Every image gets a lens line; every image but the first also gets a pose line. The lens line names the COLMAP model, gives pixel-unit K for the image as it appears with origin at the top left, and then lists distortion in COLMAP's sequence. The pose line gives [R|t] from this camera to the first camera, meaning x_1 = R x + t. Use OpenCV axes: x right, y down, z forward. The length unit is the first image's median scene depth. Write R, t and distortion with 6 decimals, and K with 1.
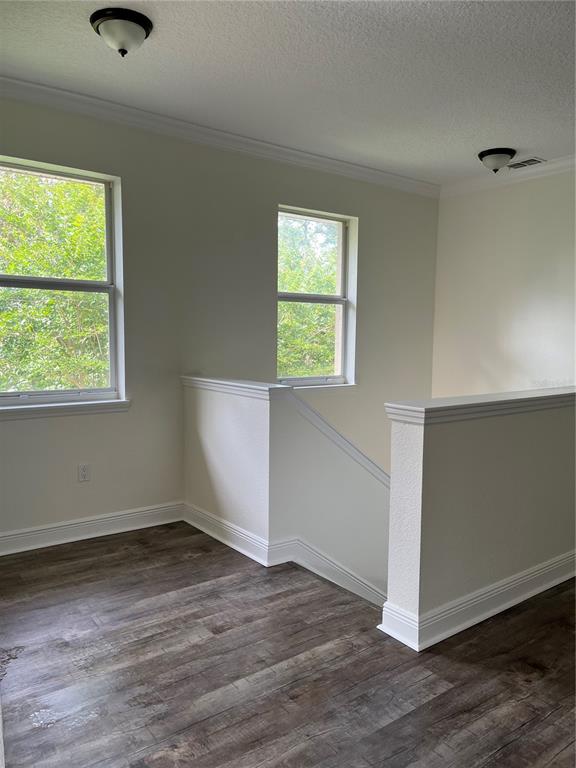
lens RADIAL K [[570.6, 0, 288.0], [0, 570.6, 384.0], [0, 0, 1]] dist [0.003703, 0.001914]
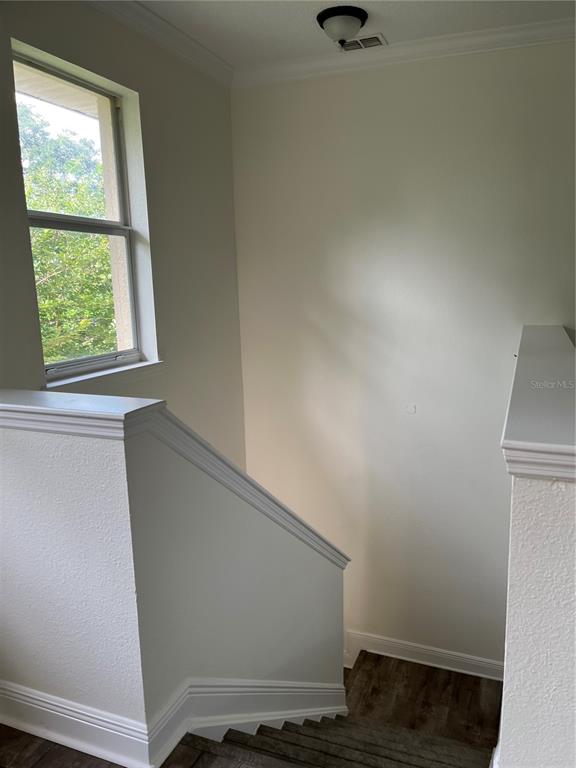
lens RADIAL K [[570.0, 0, 288.0], [0, 570.0, 384.0], [0, 0, 1]] dist [0.058593, -0.098640]
pose [[0.845522, -0.124615, 0.519195, -0.102081], [0.073512, 0.990292, 0.117971, -0.039572], [-0.528856, -0.061580, 0.846475, 0.362361]]
